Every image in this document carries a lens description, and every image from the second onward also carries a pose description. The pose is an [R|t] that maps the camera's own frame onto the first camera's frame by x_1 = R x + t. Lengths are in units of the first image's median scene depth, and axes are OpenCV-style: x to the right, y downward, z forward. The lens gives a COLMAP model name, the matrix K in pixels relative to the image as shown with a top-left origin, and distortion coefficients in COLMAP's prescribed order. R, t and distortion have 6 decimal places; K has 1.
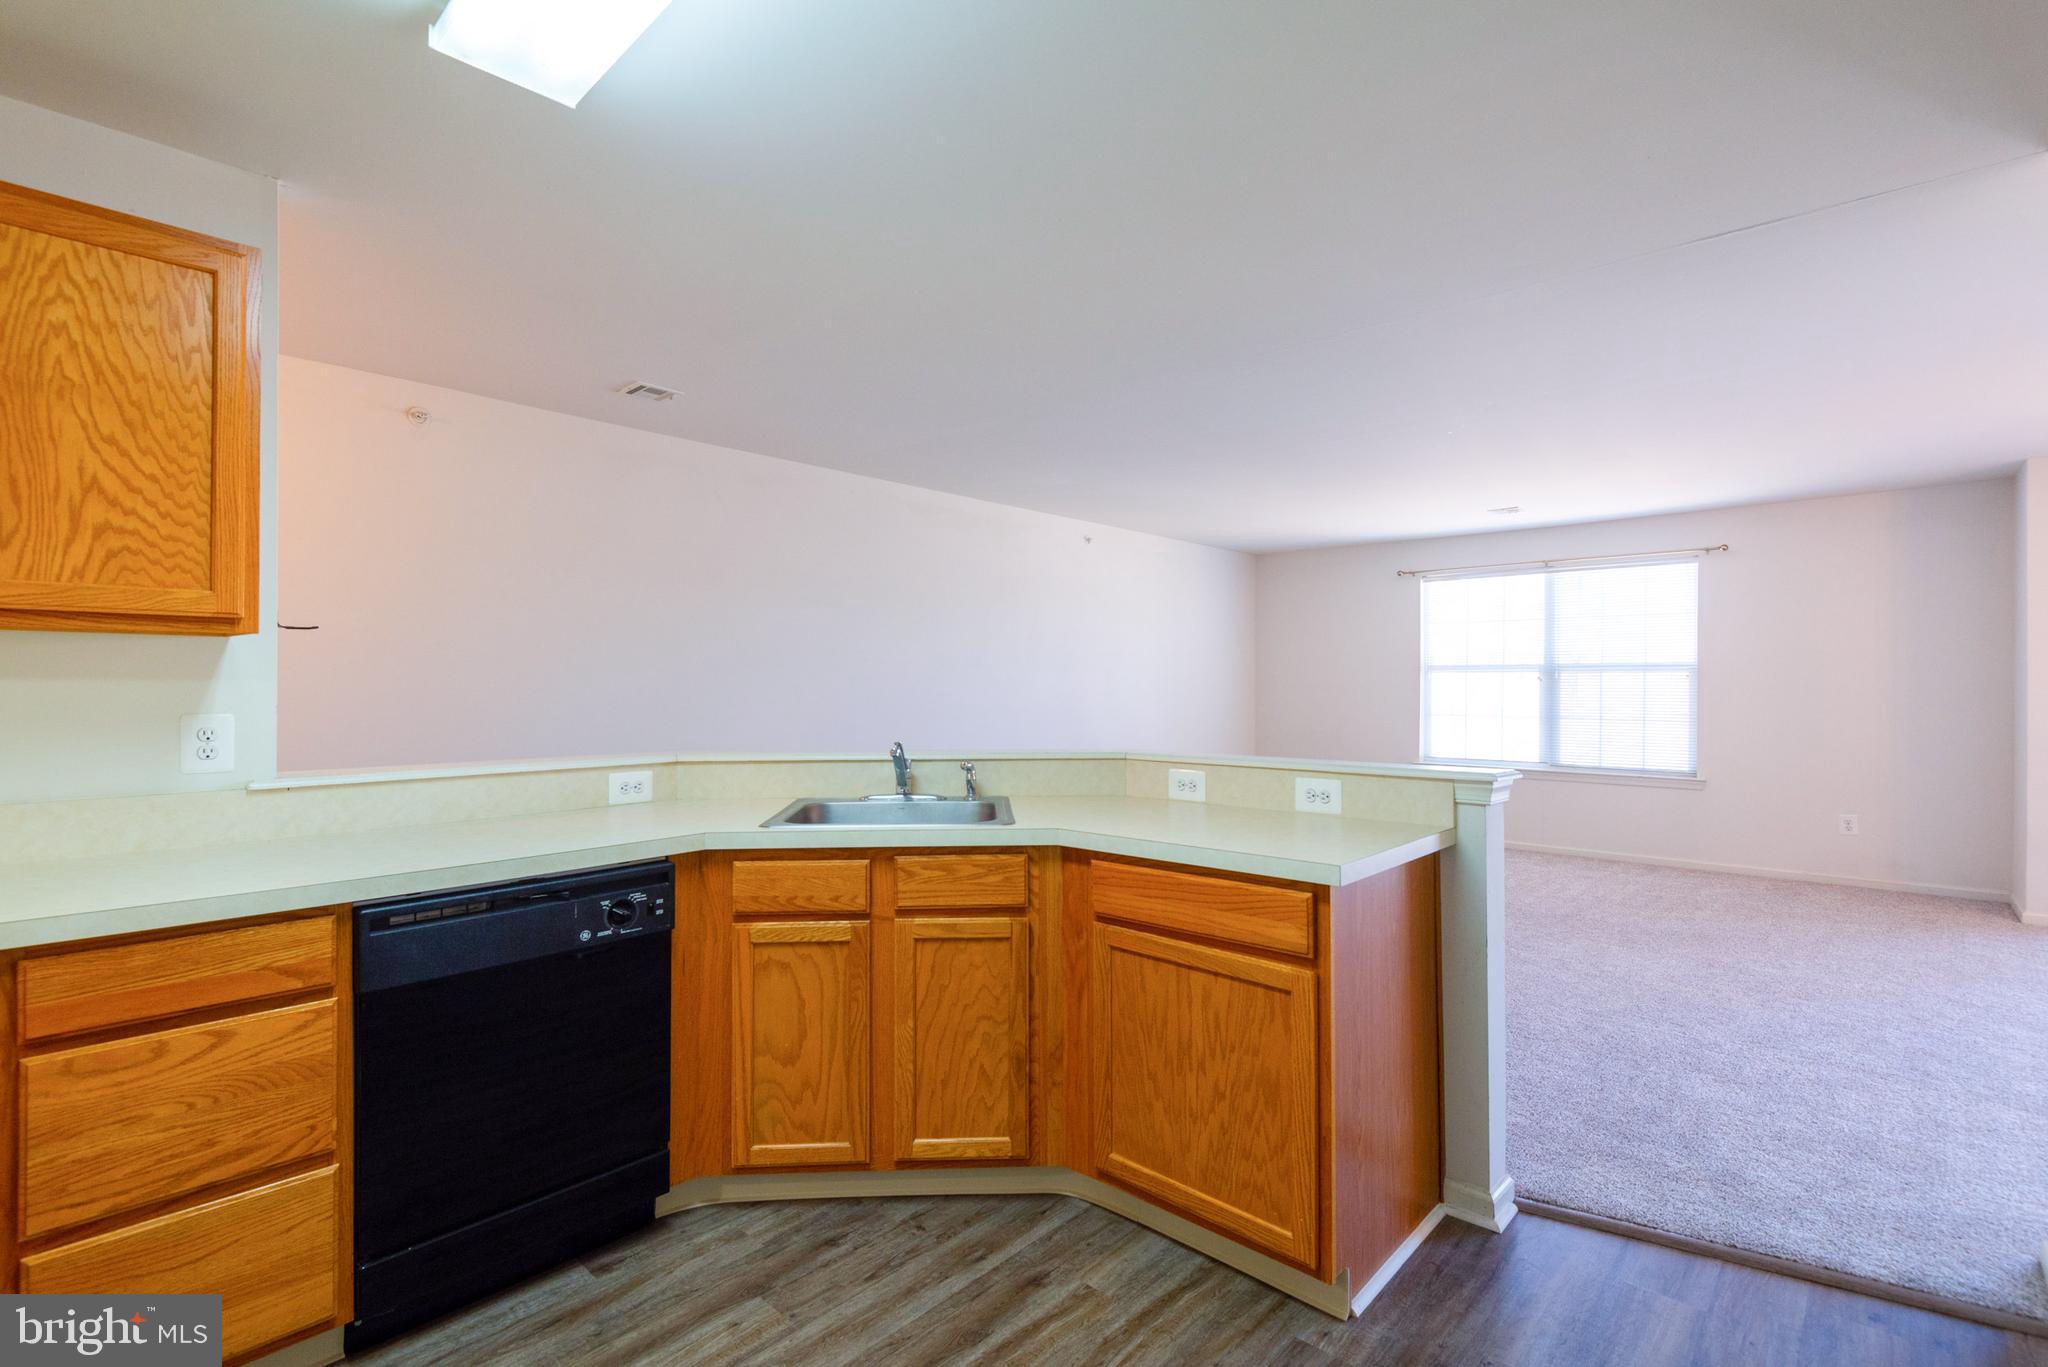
lens RADIAL K [[919.2, 0, 1009.2], [0, 919.2, 691.2], [0, 0, 1]] dist [0.001385, -0.004991]
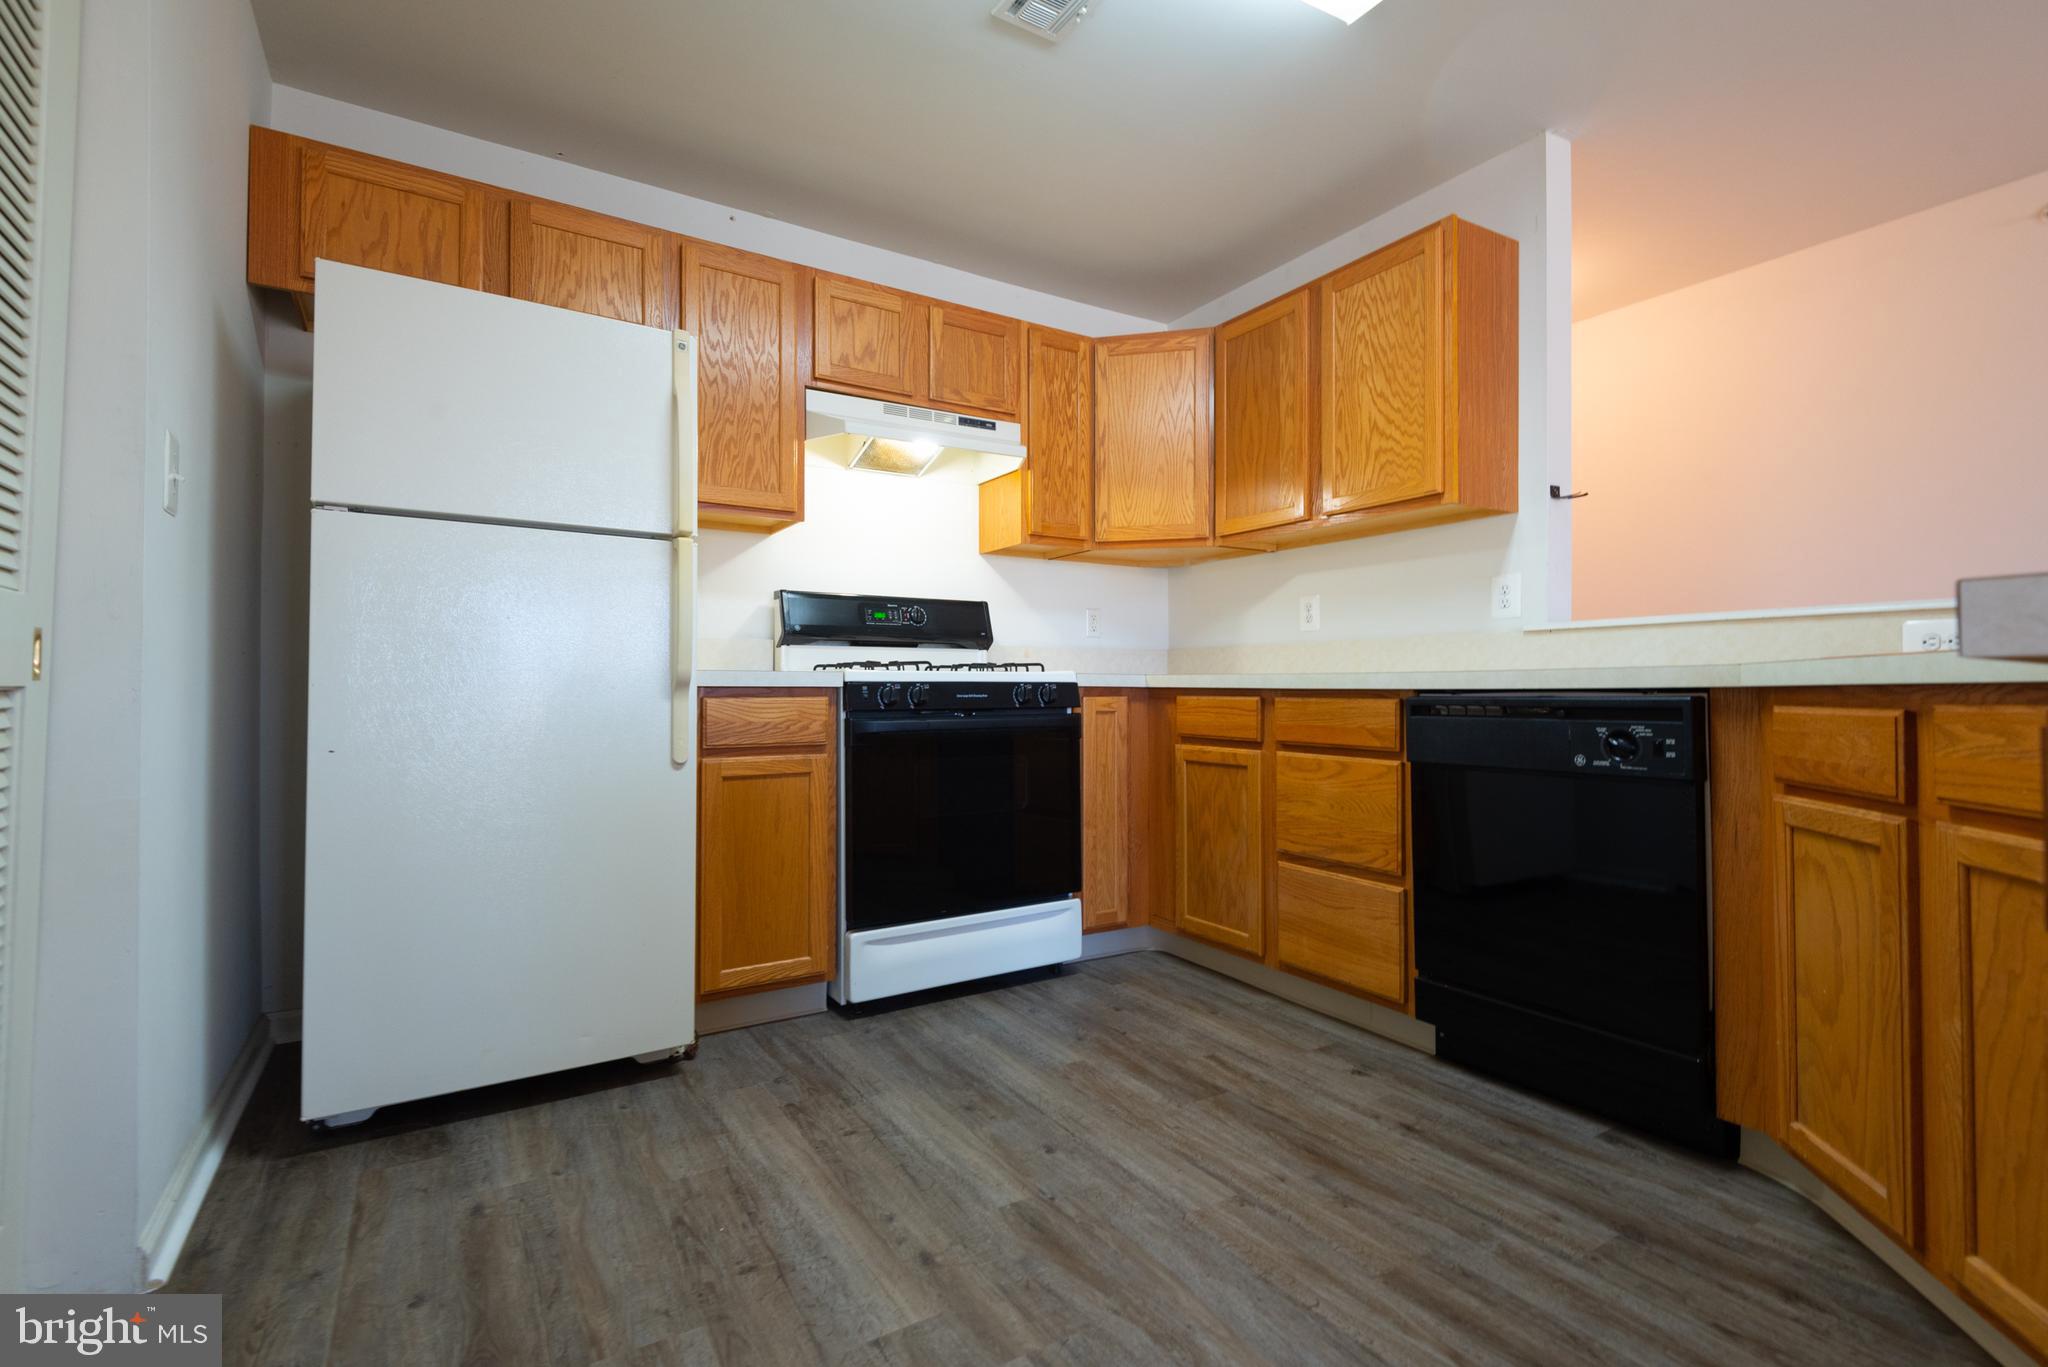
lens RADIAL K [[919.2, 0, 1037.2], [0, 919.2, 672.4], [0, 0, 1]] dist [0.001385, -0.004991]
pose [[-0.236009, -0.008294, -0.971715, 0.549034], [0.000305, 0.999963, -0.008610, 0.172885], [0.971751, -0.002329, -0.235998, 0.642275]]
